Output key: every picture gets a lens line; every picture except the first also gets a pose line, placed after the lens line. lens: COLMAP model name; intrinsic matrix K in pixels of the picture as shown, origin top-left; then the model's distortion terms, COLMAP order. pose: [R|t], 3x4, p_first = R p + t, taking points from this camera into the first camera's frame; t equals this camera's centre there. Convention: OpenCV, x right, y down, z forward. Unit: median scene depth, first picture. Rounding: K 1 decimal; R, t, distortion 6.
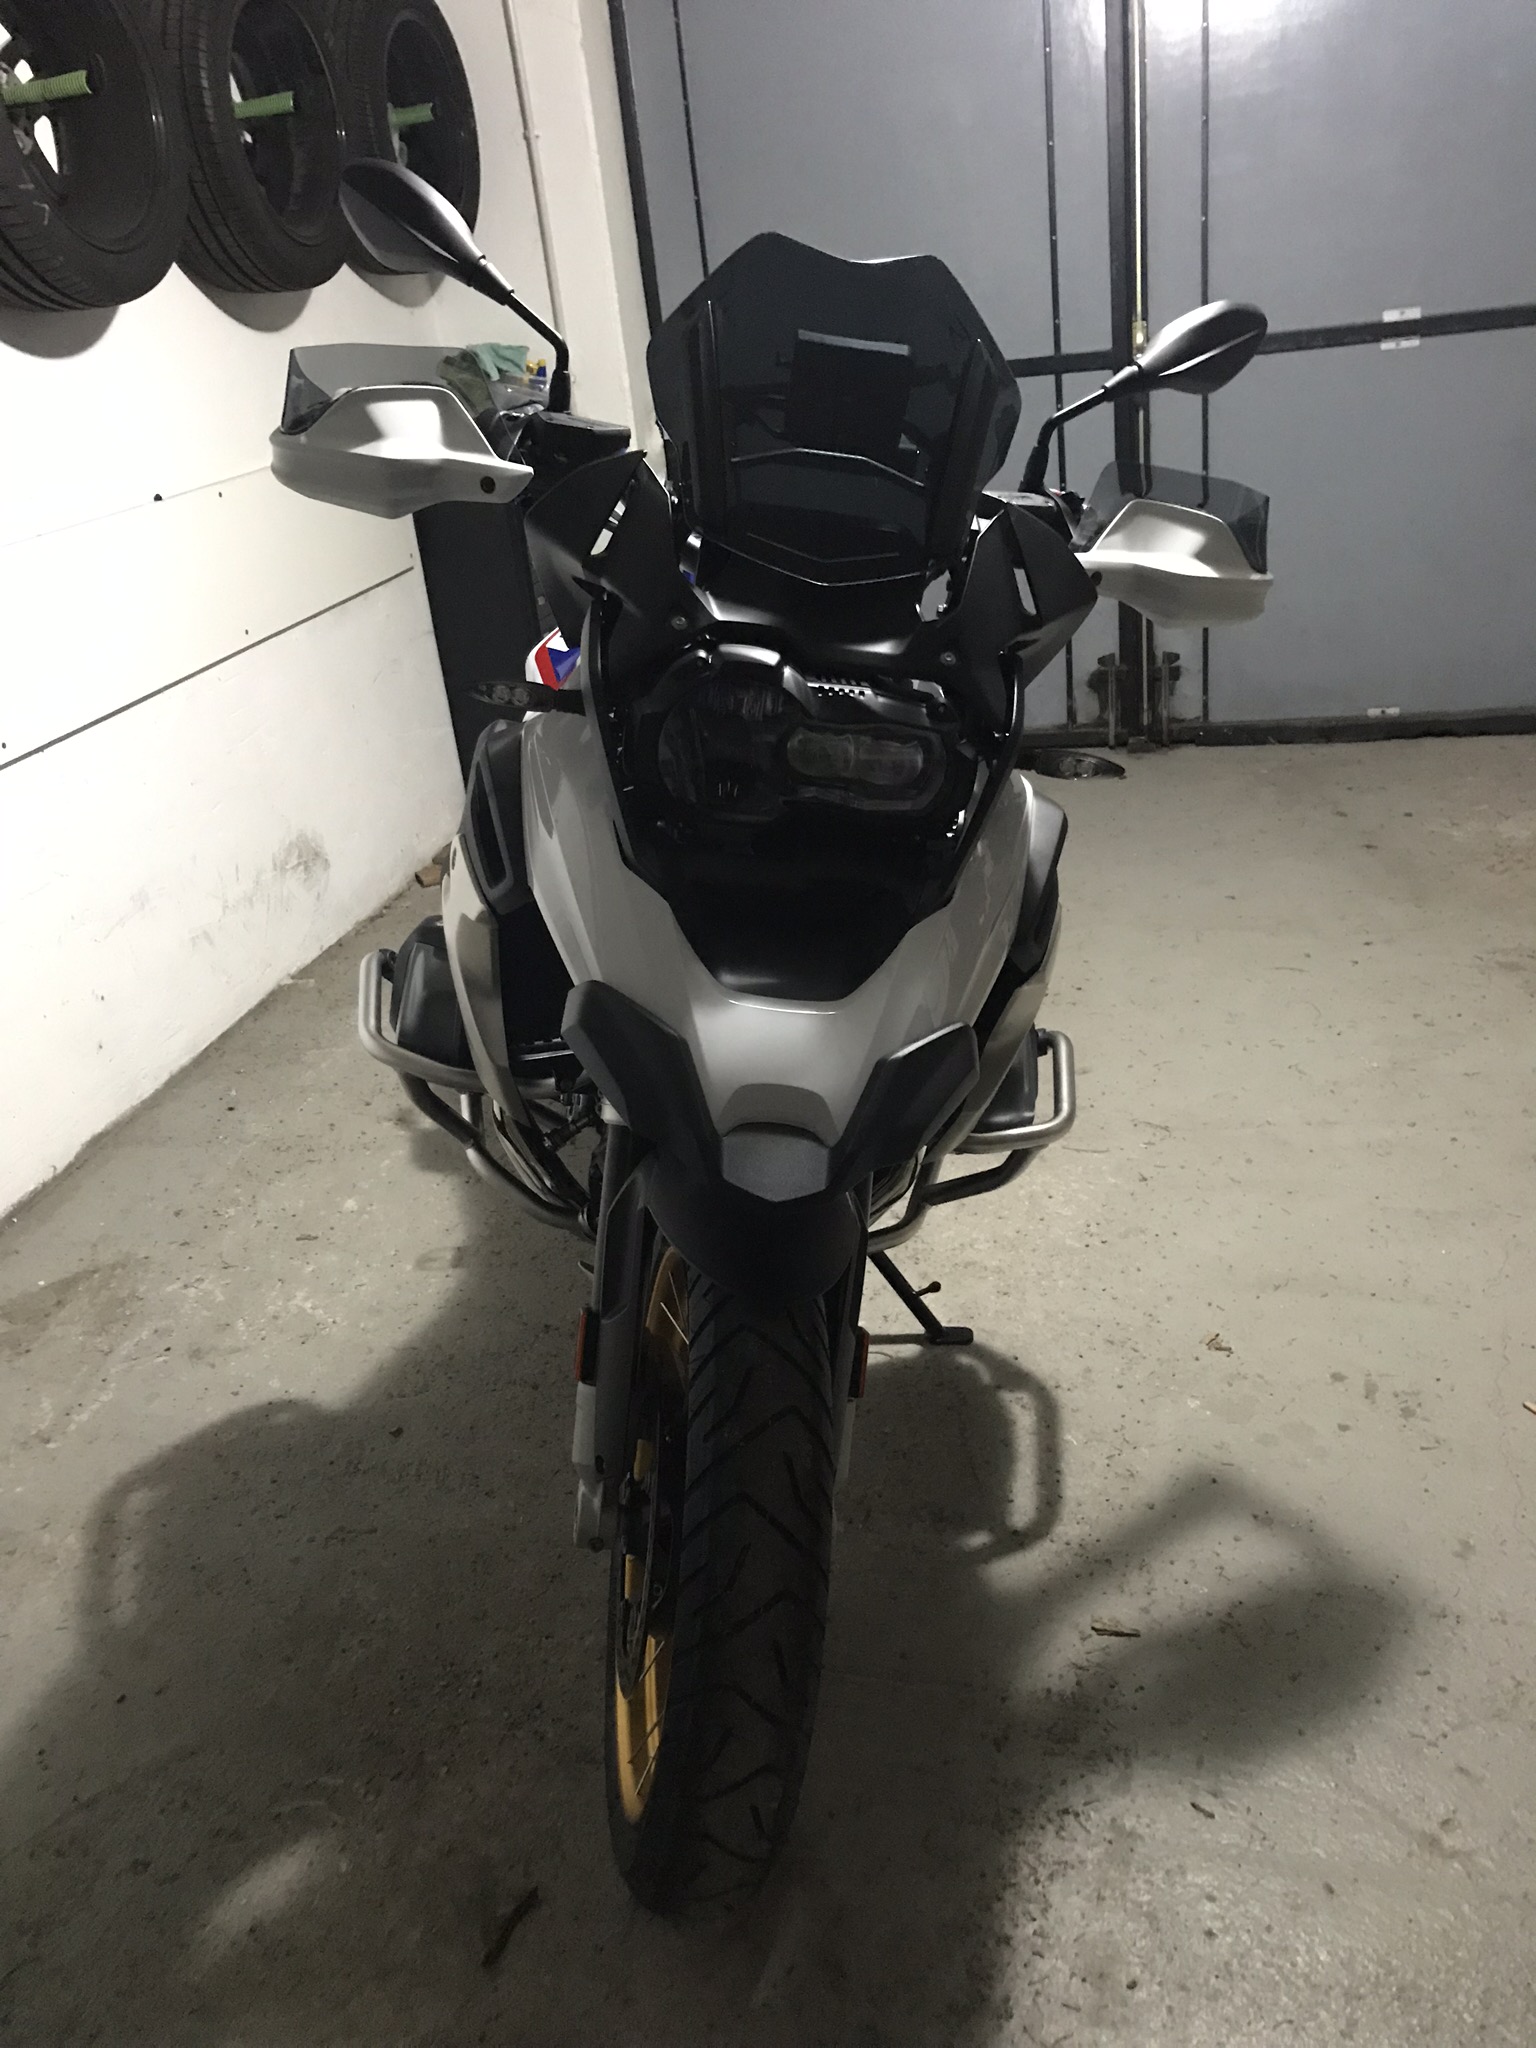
lens RADIAL K [[1692.4, 0, 766.8], [0, 1692.4, 1033.6], [0, 0, 1]] dist [0.029584, -0.021705]
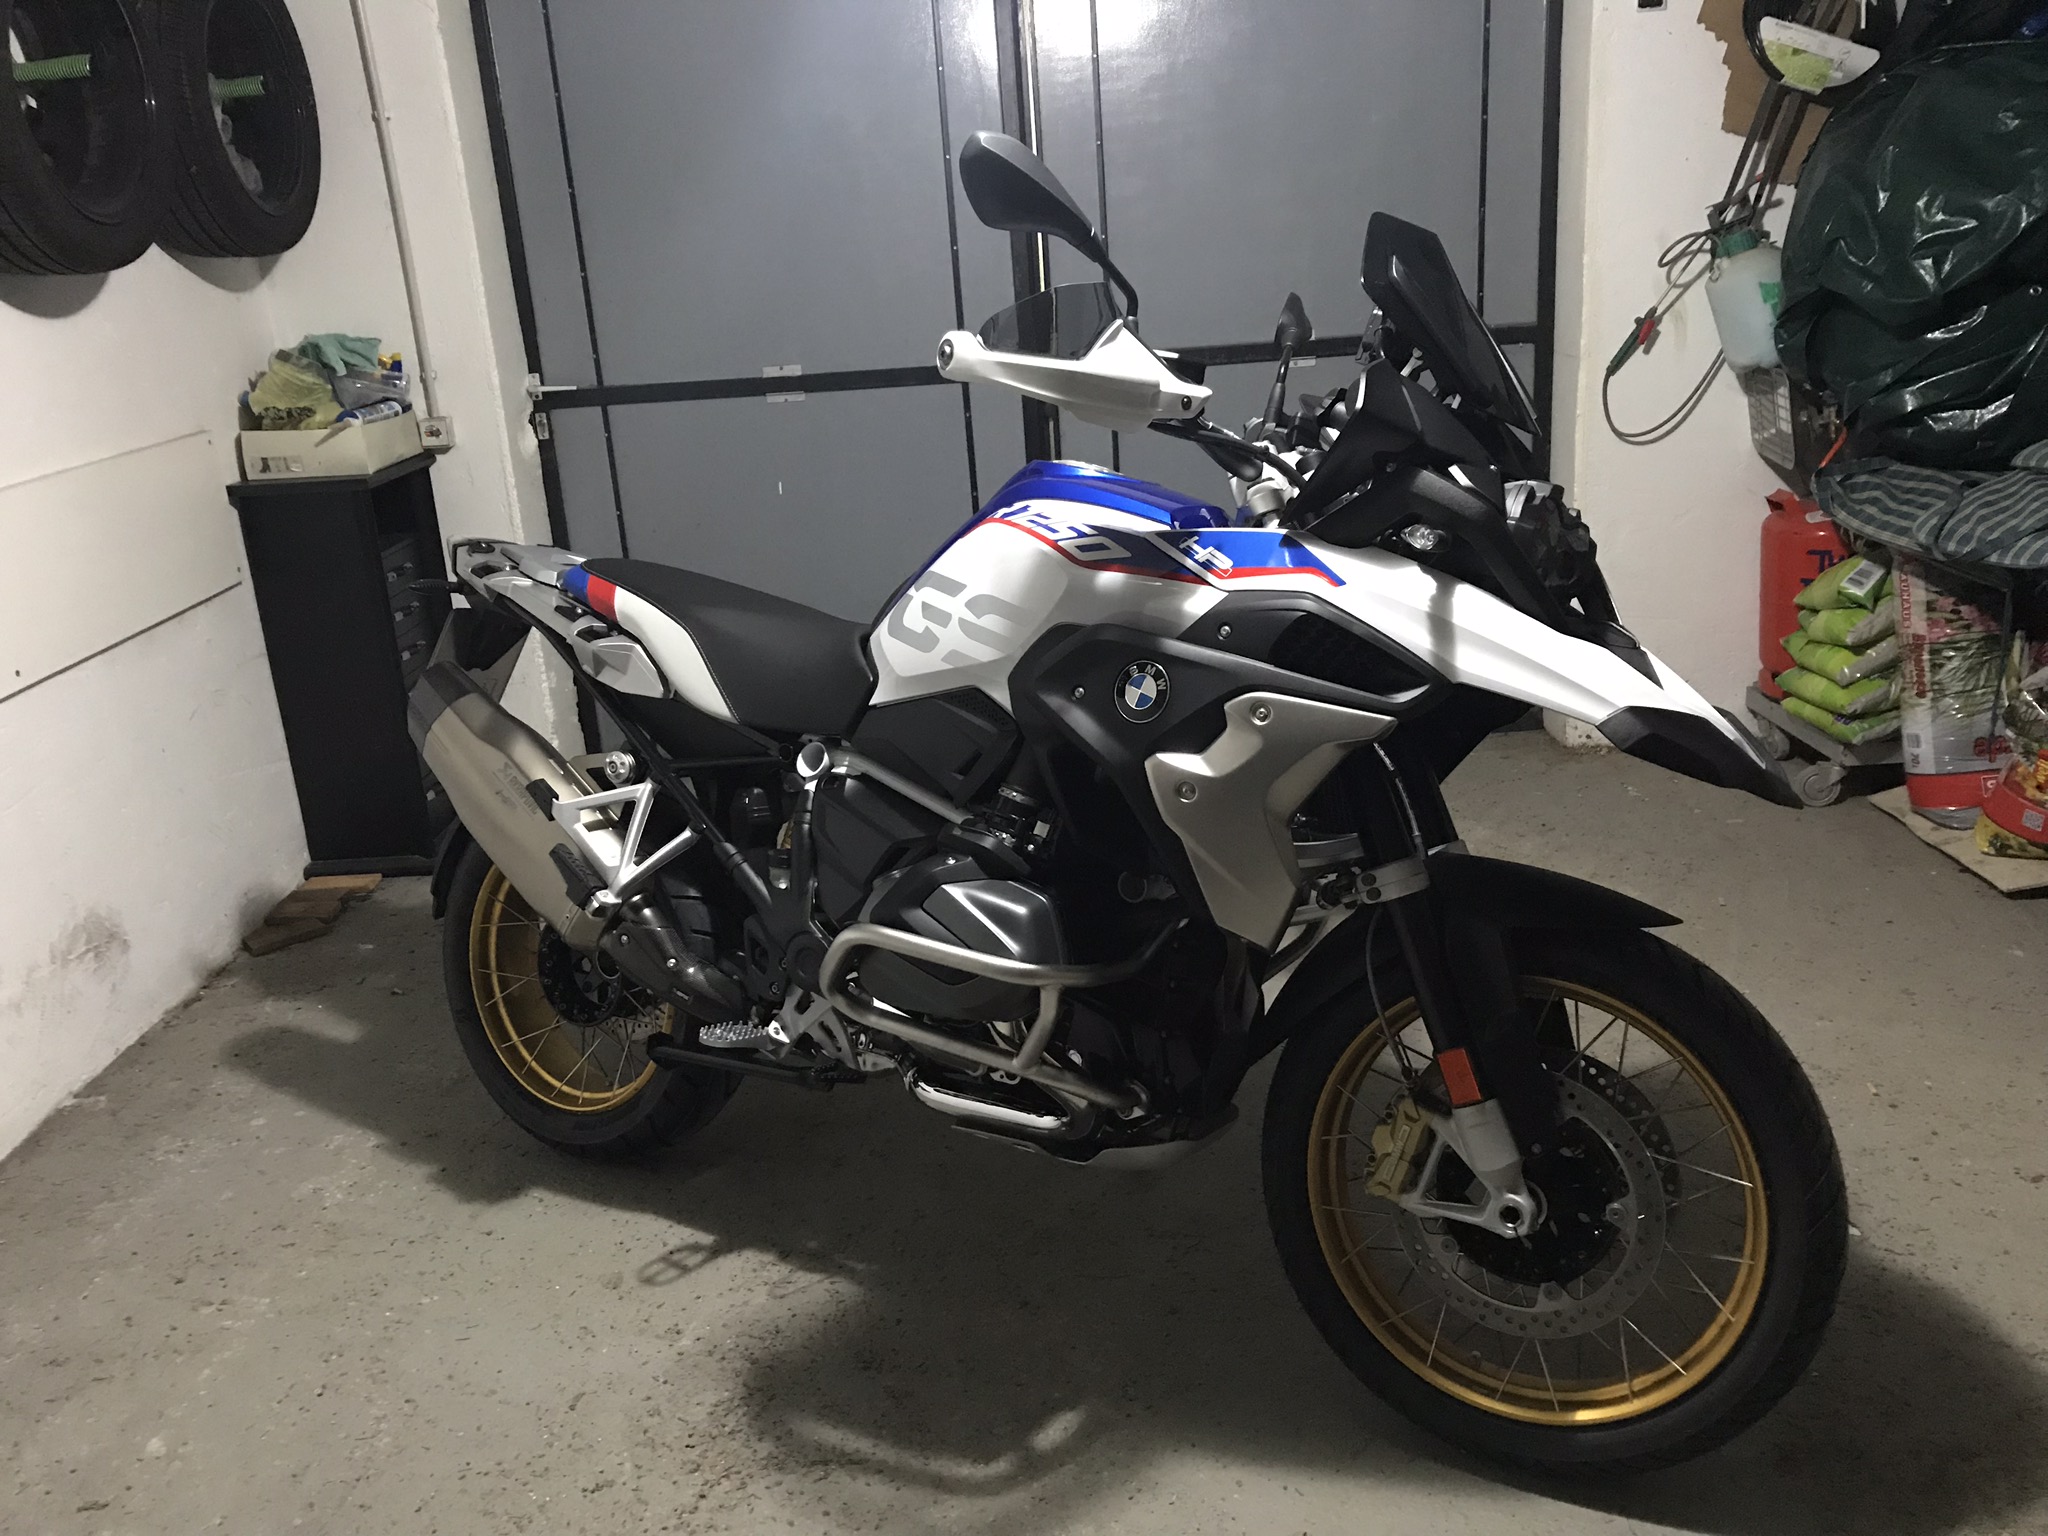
lens RADIAL K [[1692.4, 0, 1031.9], [0, 1692.4, 753.1], [0, 0, 1]] dist [0.029584, -0.021705]
pose [[0.971682, -0.030169, 0.234357, -0.025755], [0.061967, 0.989638, -0.129529, -0.056281], [-0.228021, 0.140383, 0.963483, 0.100245]]
